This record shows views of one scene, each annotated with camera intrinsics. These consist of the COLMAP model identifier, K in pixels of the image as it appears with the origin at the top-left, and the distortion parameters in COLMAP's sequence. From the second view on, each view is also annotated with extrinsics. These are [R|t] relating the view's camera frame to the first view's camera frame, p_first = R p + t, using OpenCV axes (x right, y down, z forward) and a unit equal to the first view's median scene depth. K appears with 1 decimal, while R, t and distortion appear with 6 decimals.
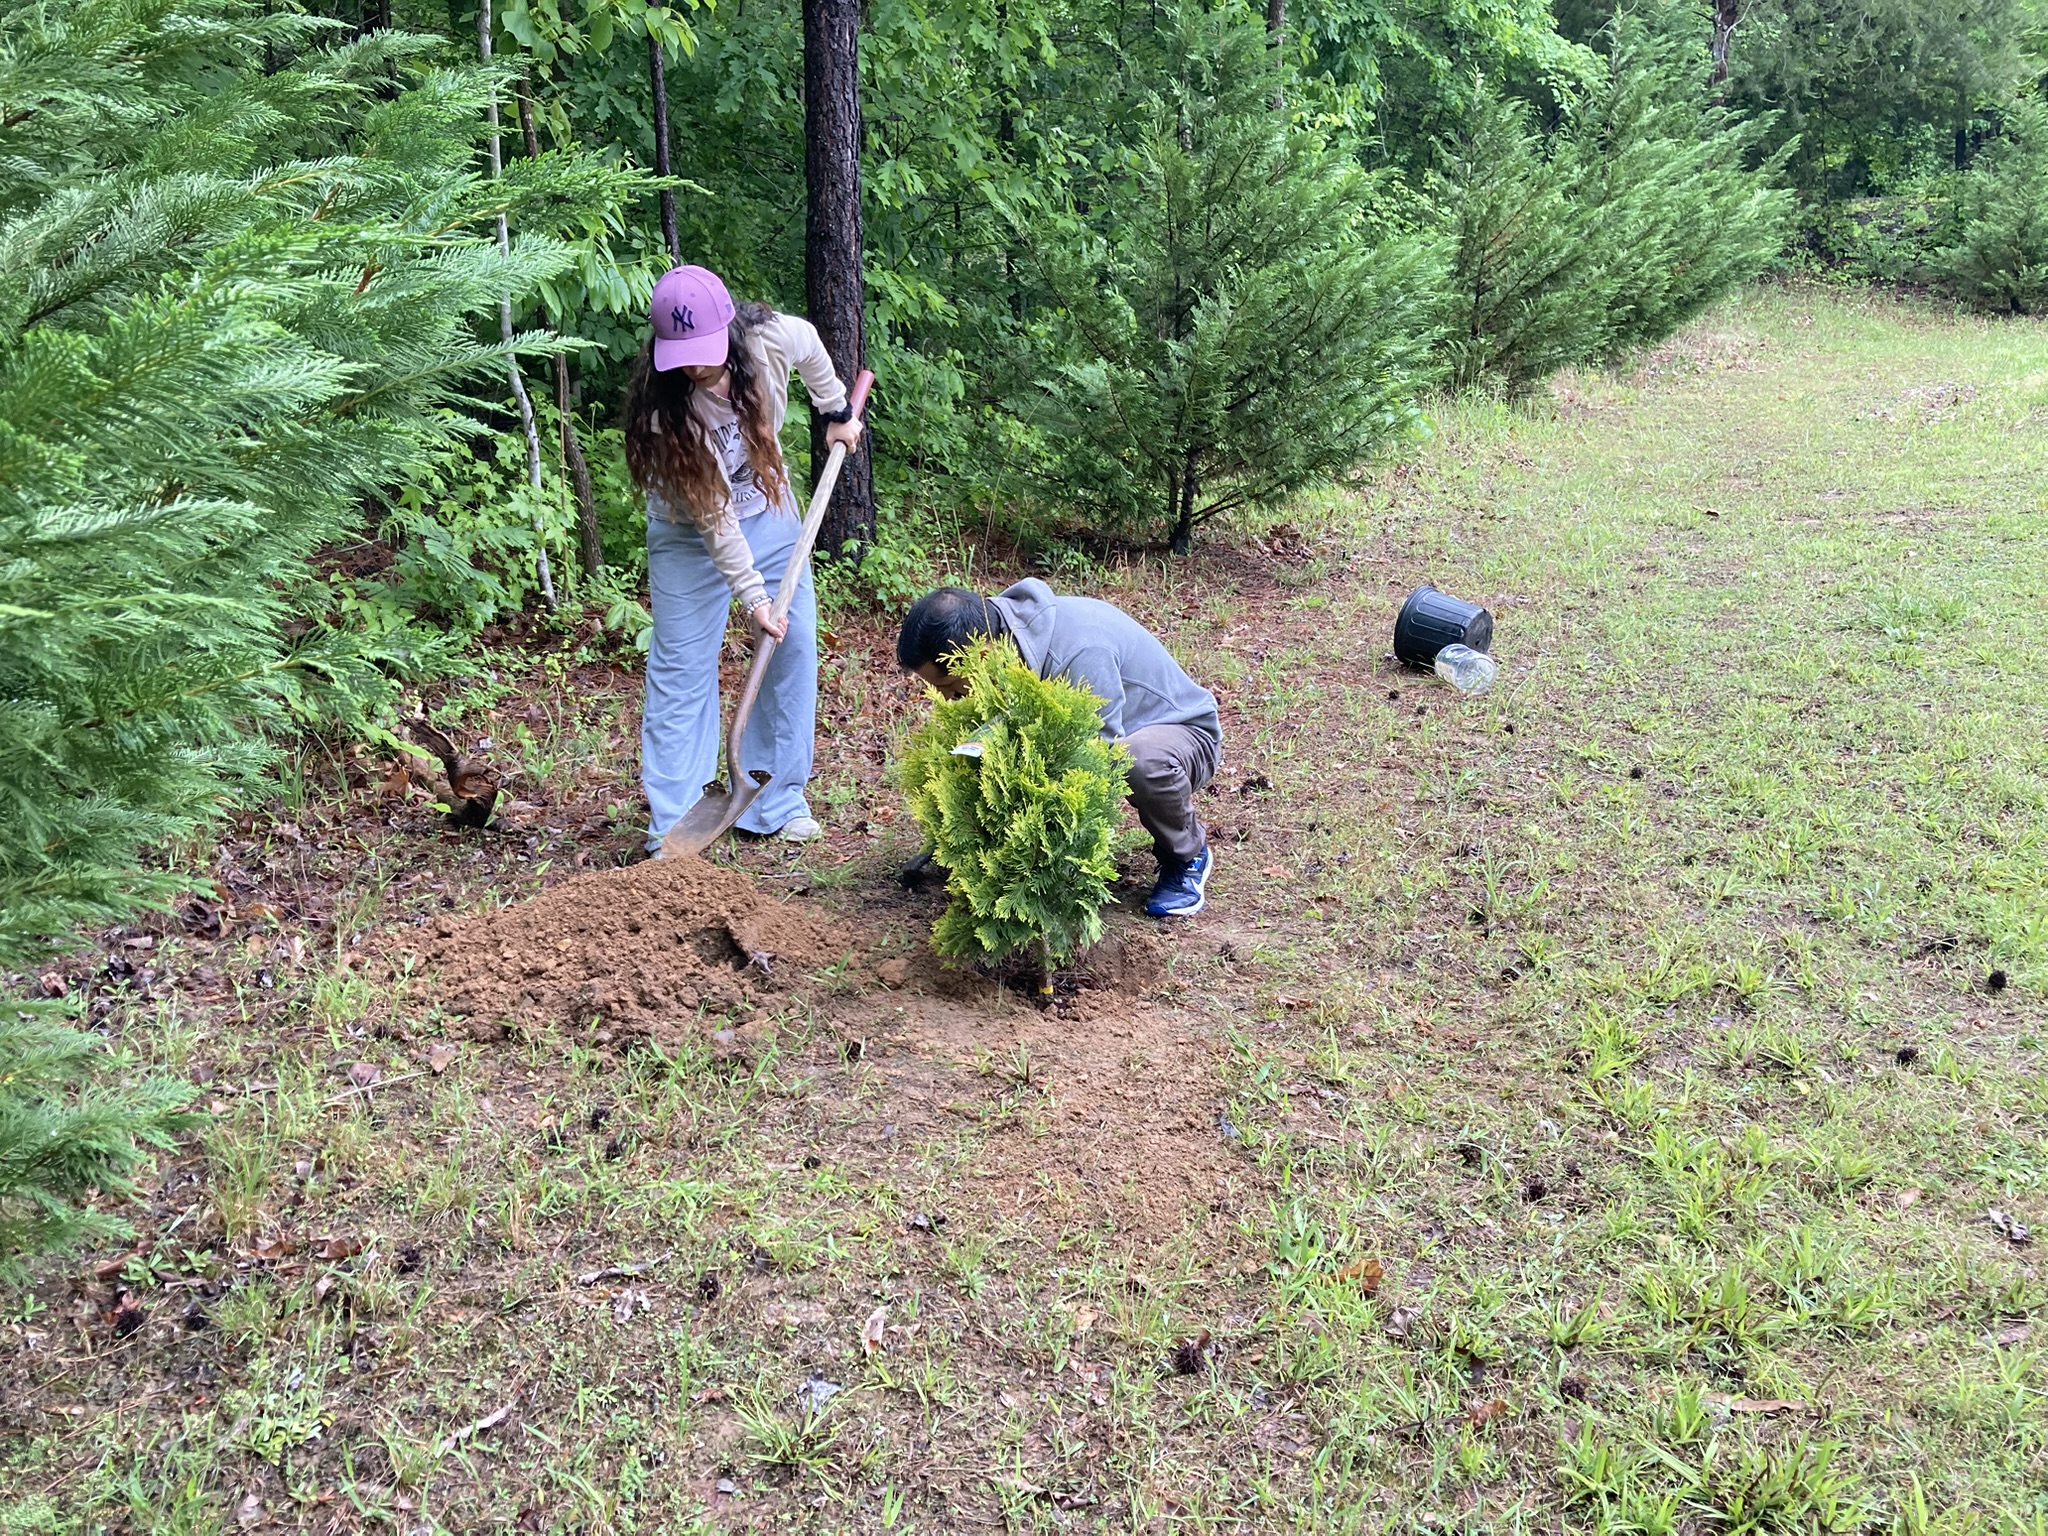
lens RADIAL K [[1717.4, 0, 976.1], [0, 1717.4, 732.2], [0, 0, 1]] dist [0.035075, -0.036268]
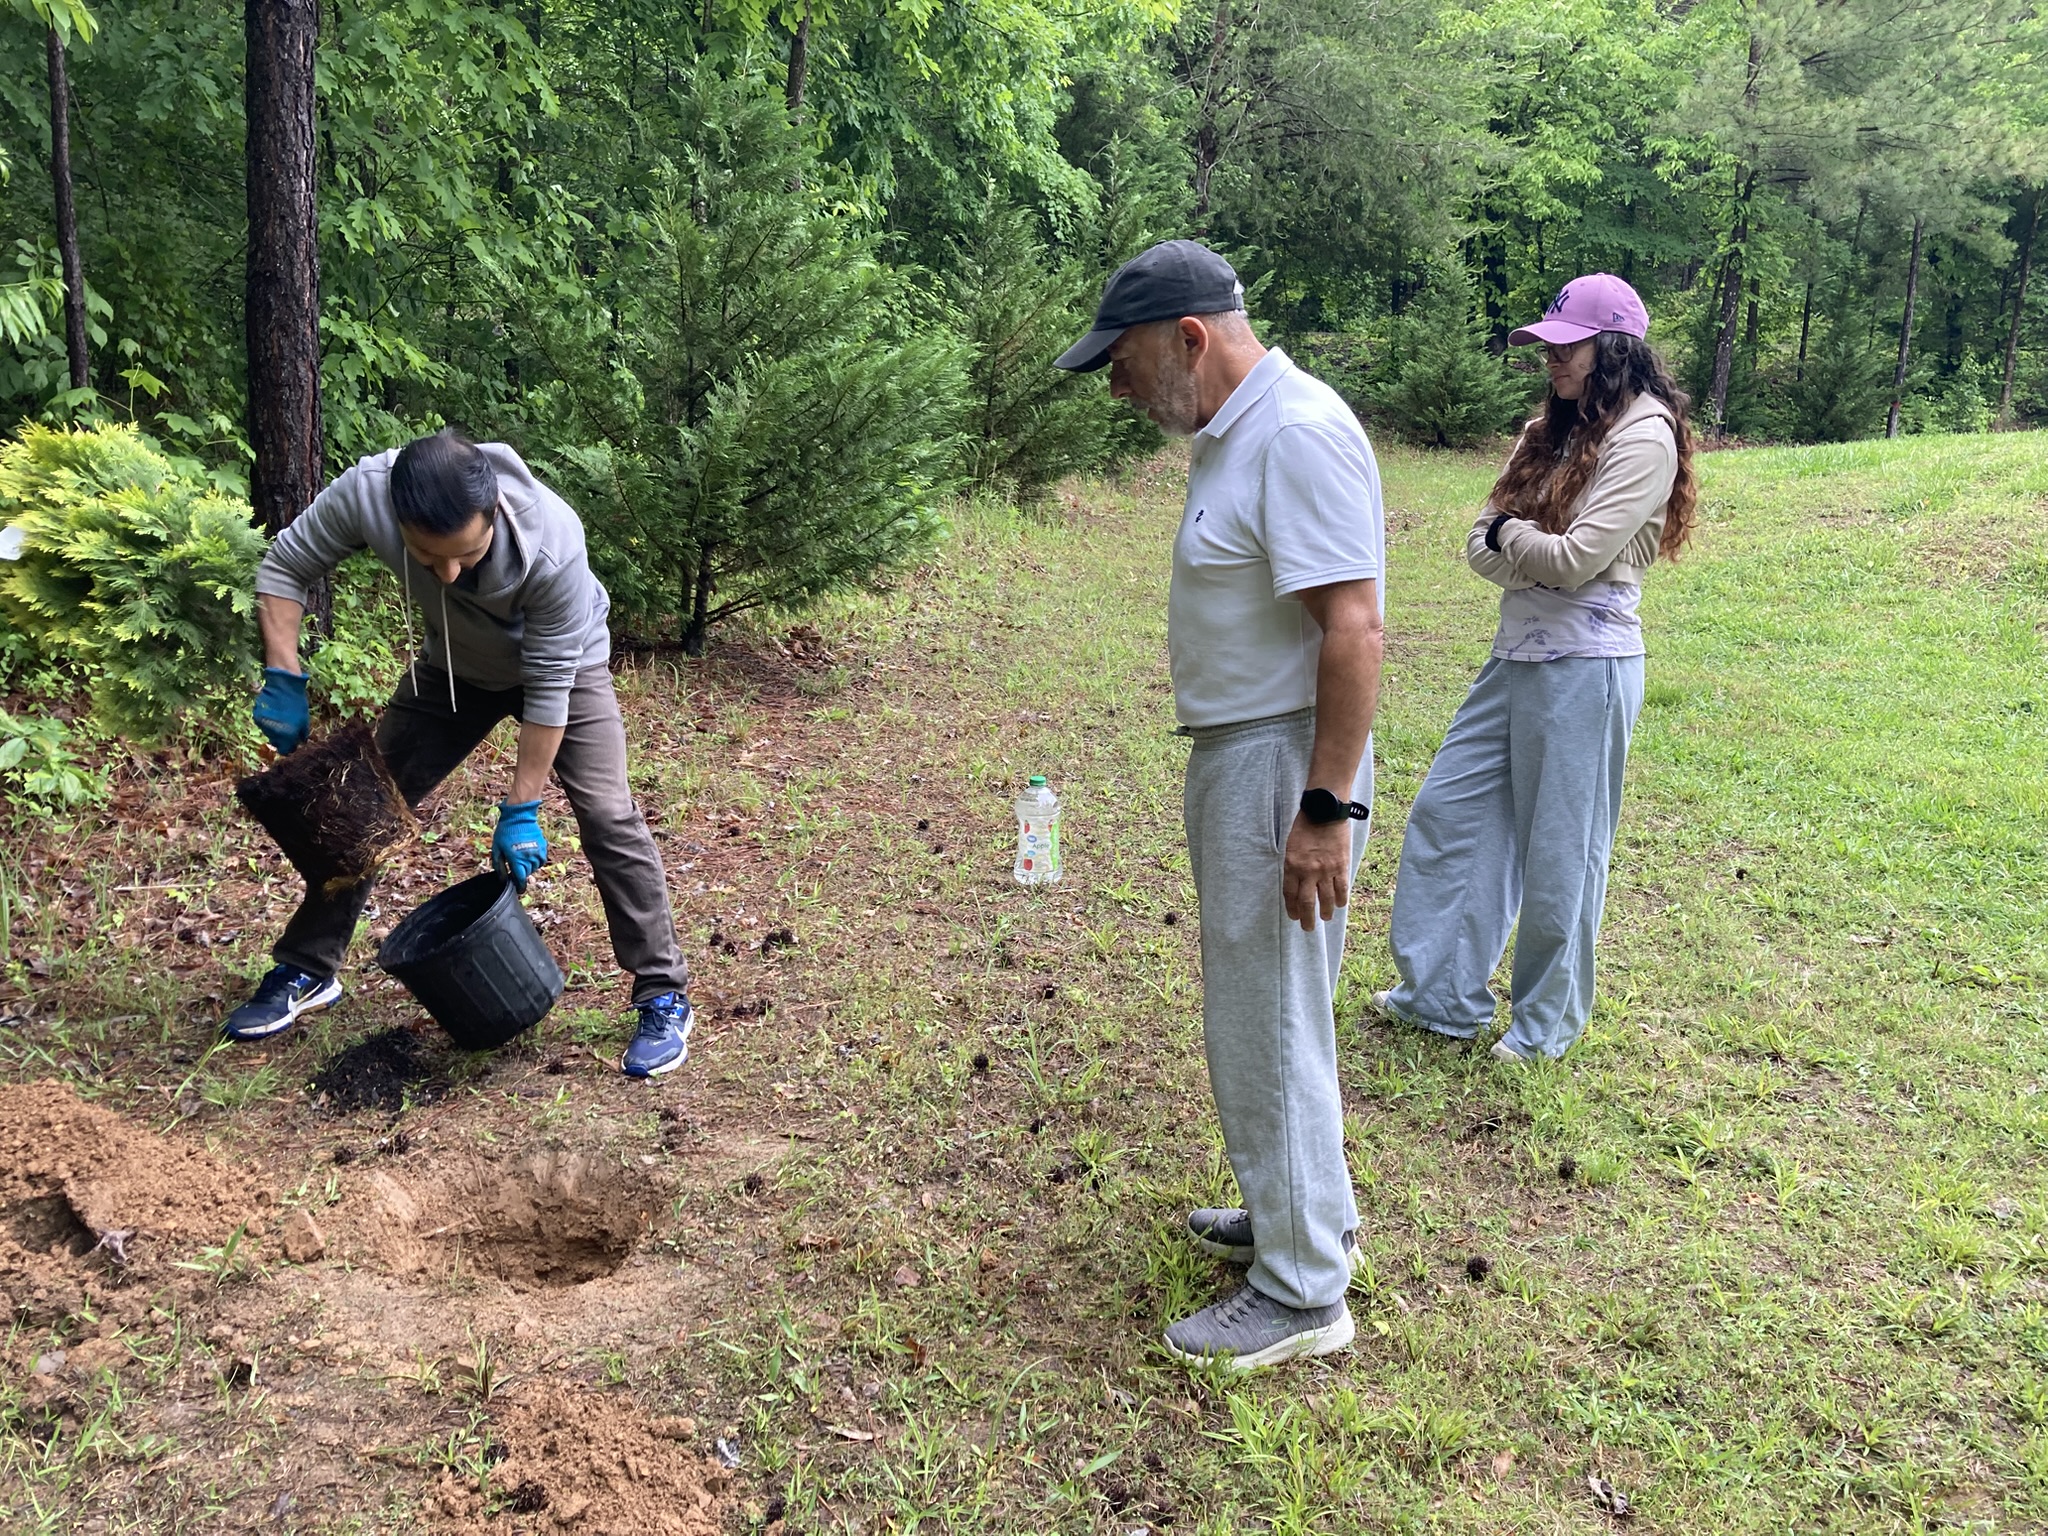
lens RADIAL K [[1717.4, 0, 1022.1], [0, 1717.4, 754.8], [0, 0, 1]] dist [0.035075, -0.036268]
pose [[0.952516, 0.012990, 0.304212, 0.011899], [-0.003886, 0.999527, -0.030511, -0.037429], [-0.304464, 0.027880, 0.952116, 0.112416]]
